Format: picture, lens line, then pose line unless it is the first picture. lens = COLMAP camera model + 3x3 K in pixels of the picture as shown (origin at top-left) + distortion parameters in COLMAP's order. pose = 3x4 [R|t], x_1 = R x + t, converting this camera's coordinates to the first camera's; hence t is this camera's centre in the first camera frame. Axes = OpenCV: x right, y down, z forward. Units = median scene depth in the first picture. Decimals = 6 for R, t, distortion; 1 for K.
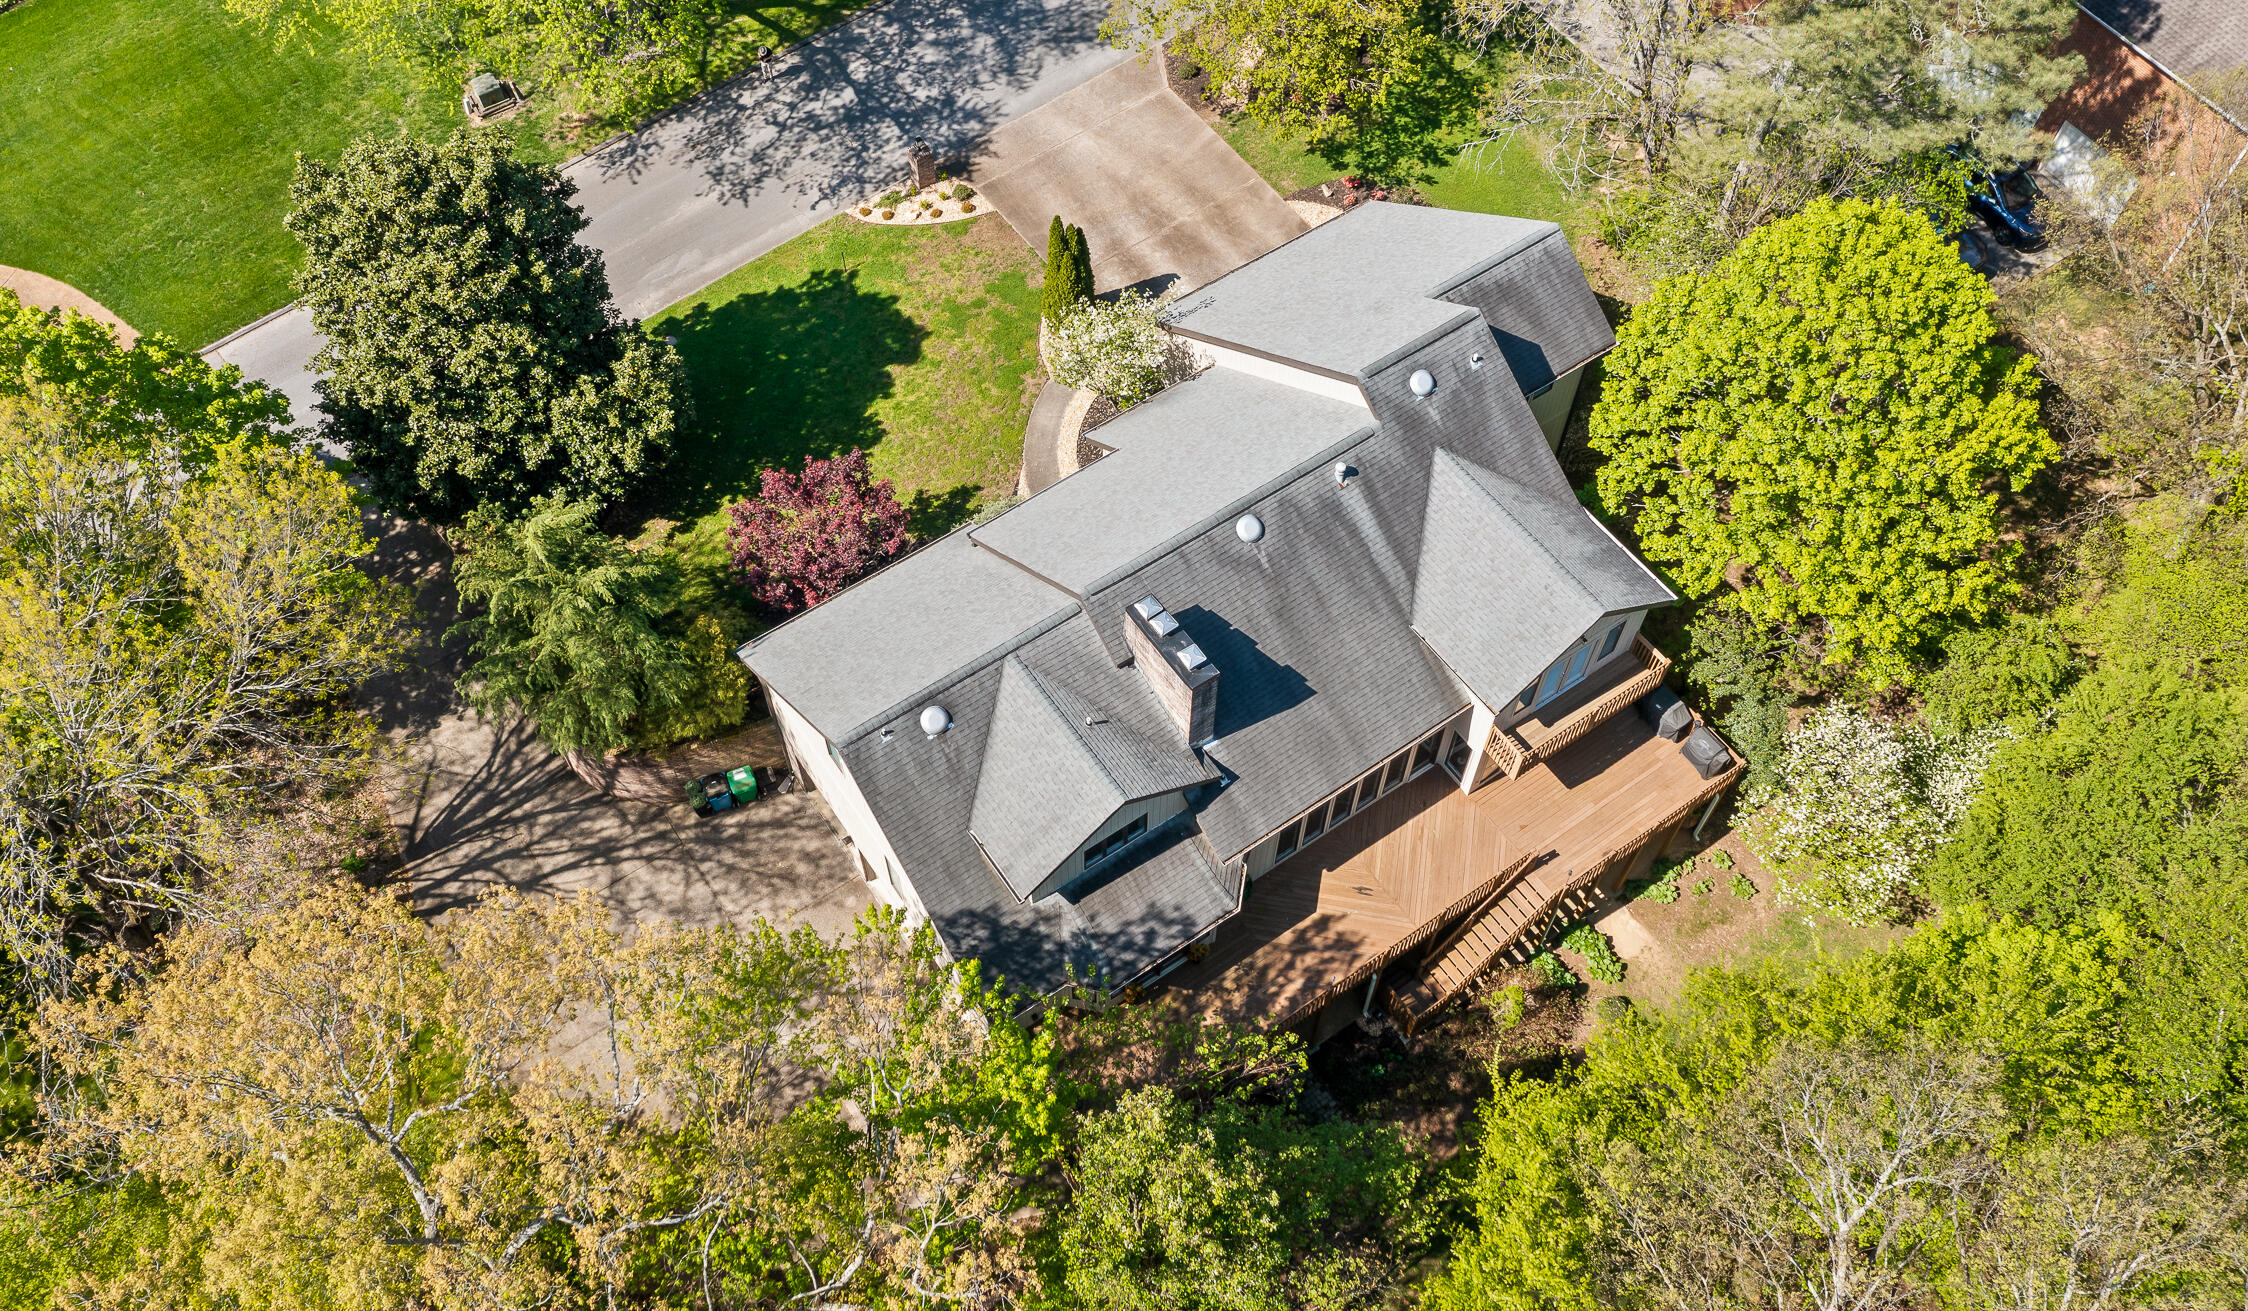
lens RADIAL K [[1928.1, 0, 1122.6], [0, 1928.1, 657.9], [0, 0, 1]] dist [0.010335, 0.004989]
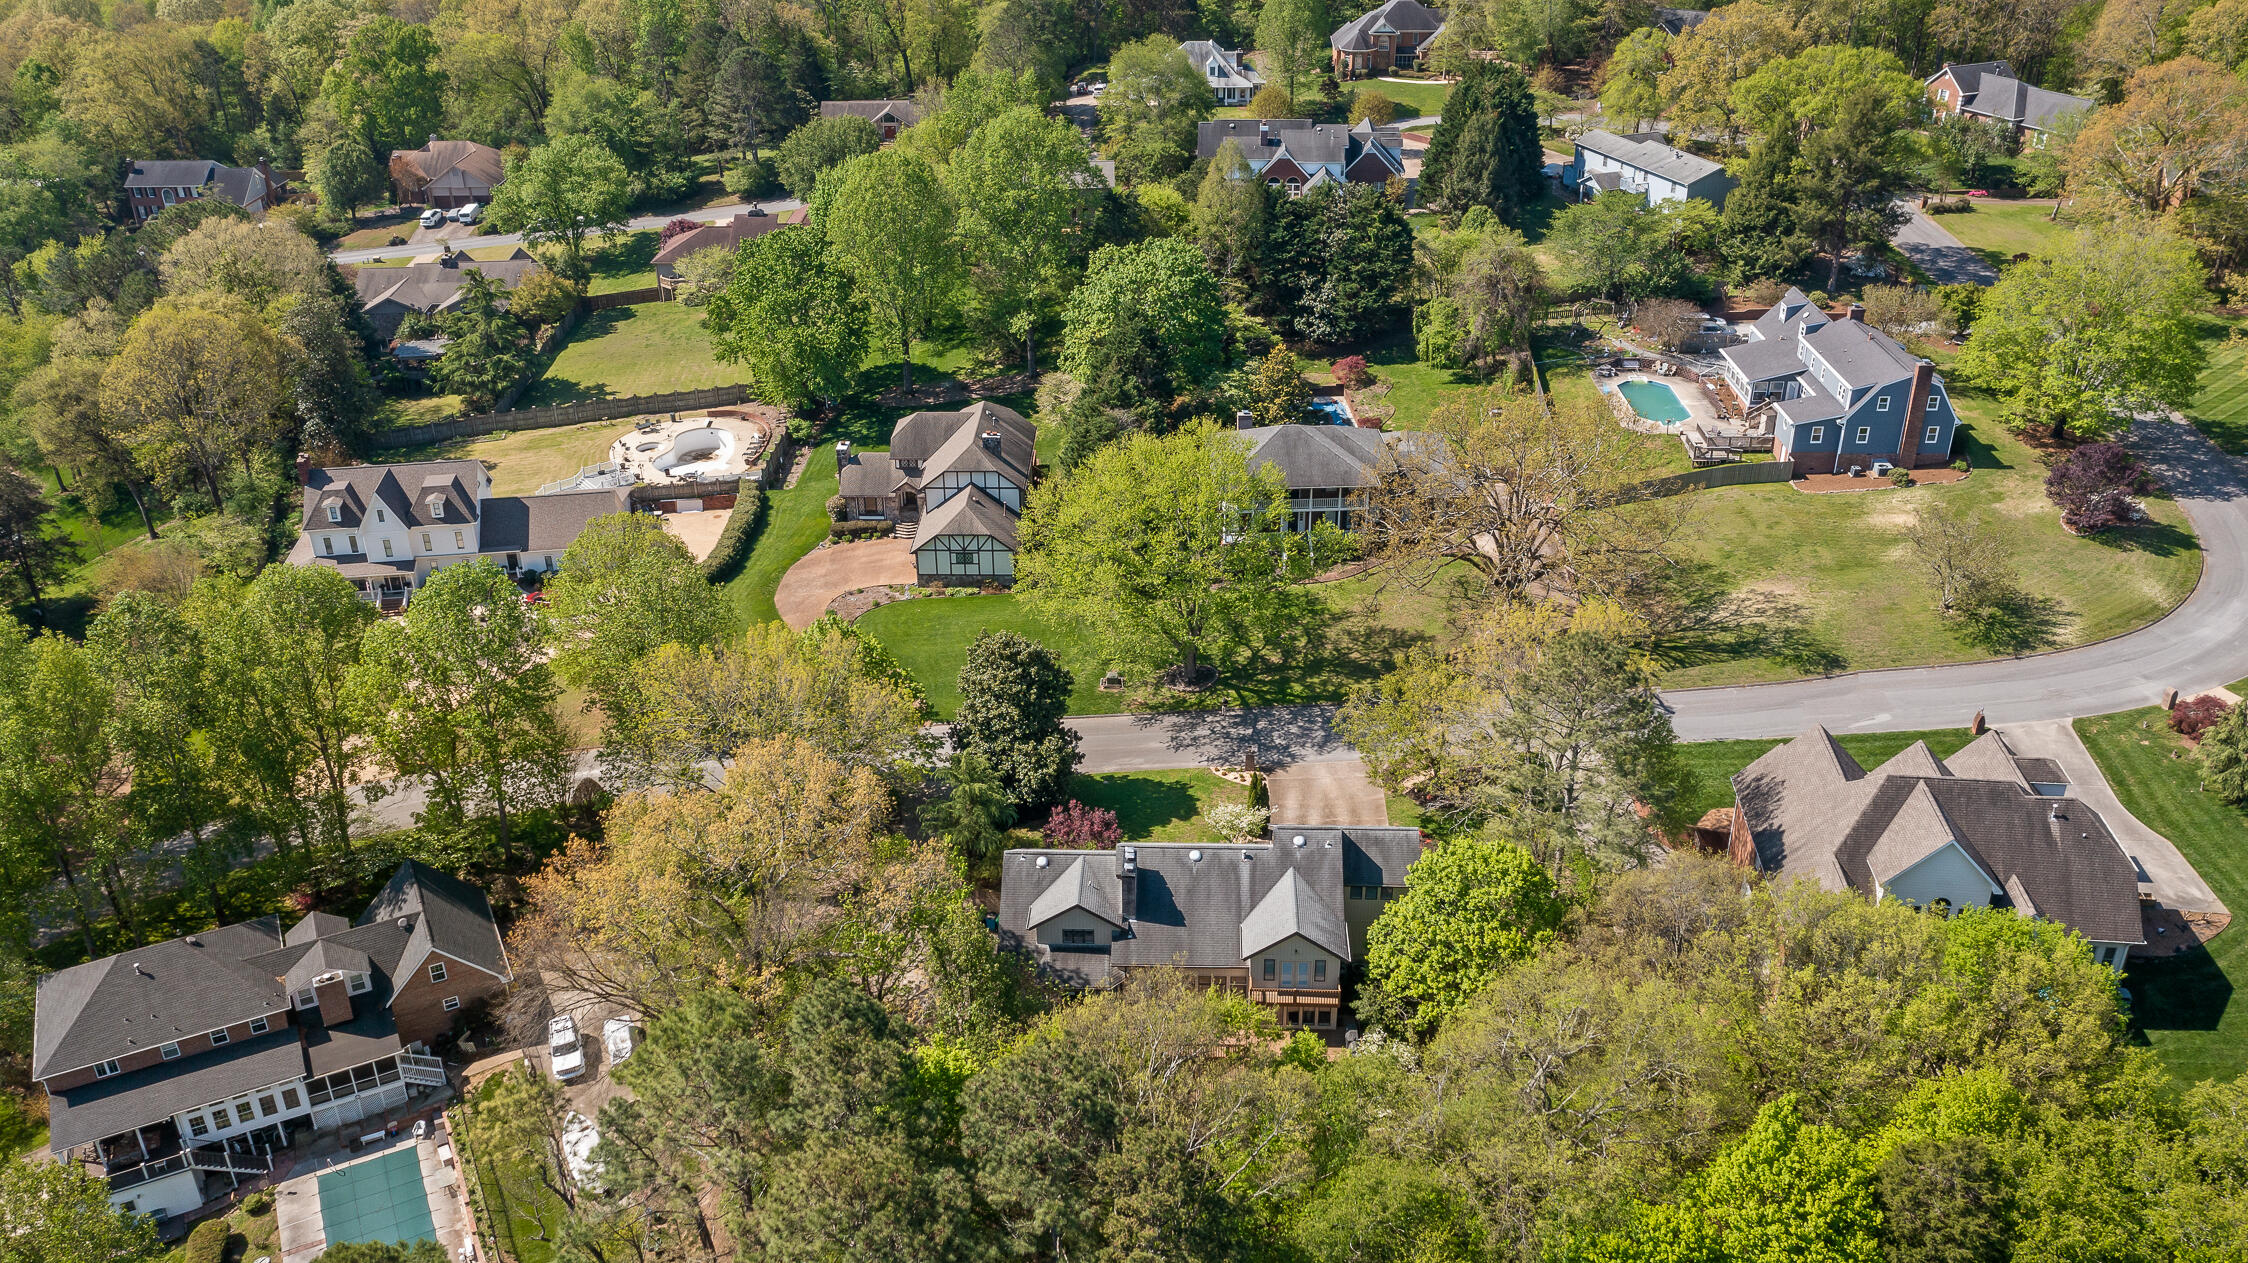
lens RADIAL K [[1841.8, 0, 1124.3], [0, 1841.8, 631.2], [0, 0, 1]] dist [0.000858, 0.000027]
pose [[0.801621, 0.282860, -0.526682, 1.004549], [-0.501675, 0.797435, -0.335290, 0.467523], [0.325154, 0.532999, 0.781145, -0.860686]]
